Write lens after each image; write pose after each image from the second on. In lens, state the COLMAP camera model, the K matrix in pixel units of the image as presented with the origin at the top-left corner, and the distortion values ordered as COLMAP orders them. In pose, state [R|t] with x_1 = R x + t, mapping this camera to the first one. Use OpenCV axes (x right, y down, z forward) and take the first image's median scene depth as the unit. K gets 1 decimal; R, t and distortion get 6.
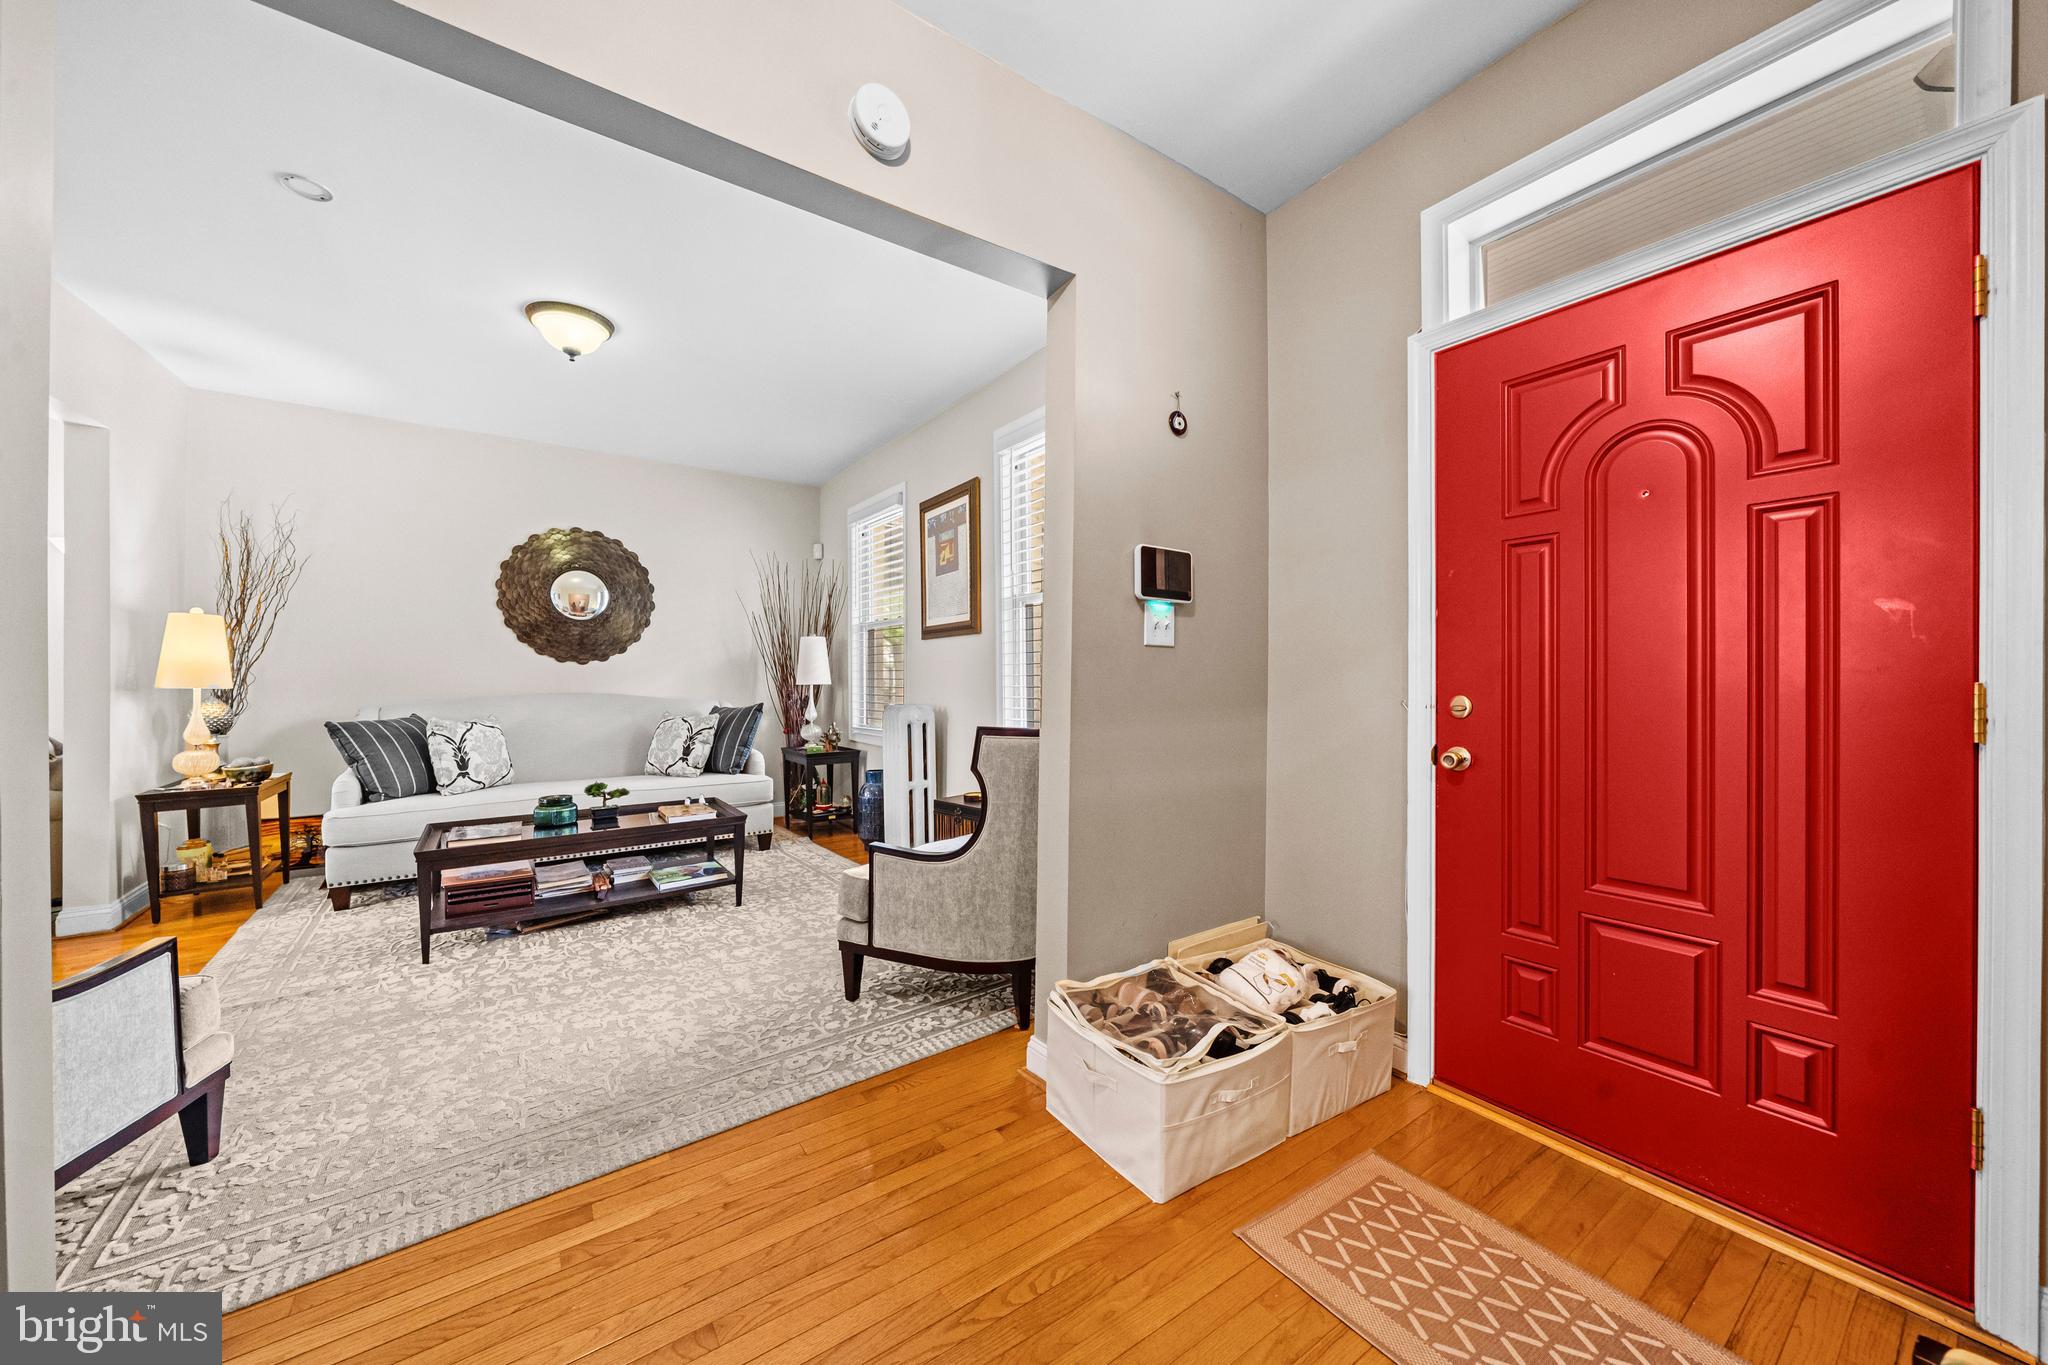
lens RADIAL K [[725.4, 0, 1023.5], [0, 725.4, 678.4], [0, 0, 1]] dist [-0.008269, -0.000118]
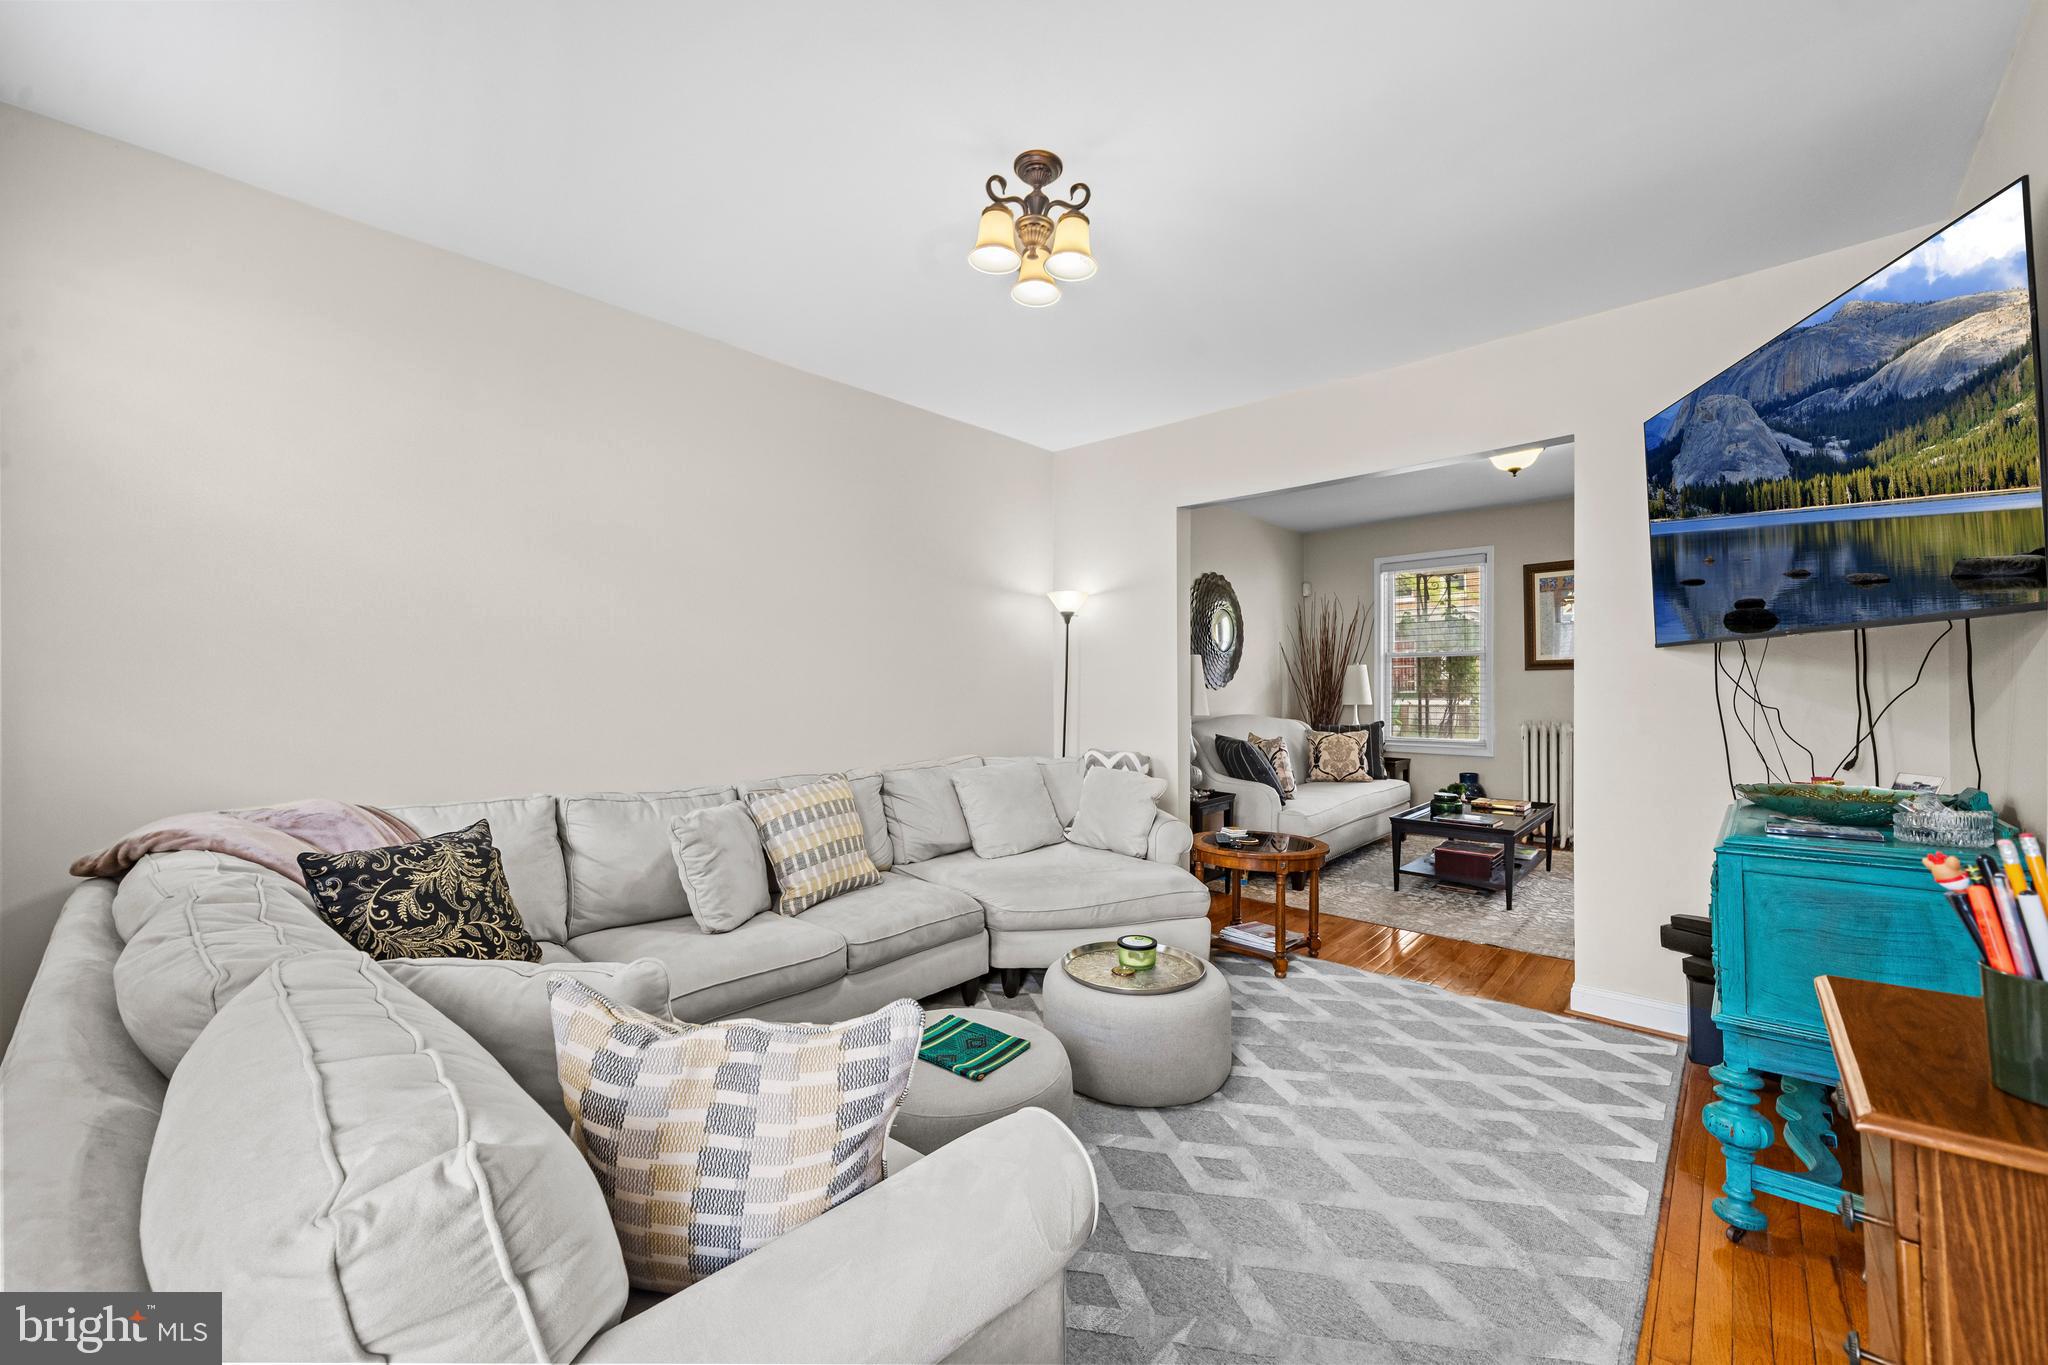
lens RADIAL K [[784.8, 0, 1038.4], [0, 784.8, 681.9], [0, 0, 1]] dist [-0.003429, -0.000189]
pose [[0.981201, -0.003857, 0.192951, -1.380121], [0.005641, 0.999946, -0.008696, -0.027640], [-0.192907, 0.009621, 0.981170, -0.221953]]
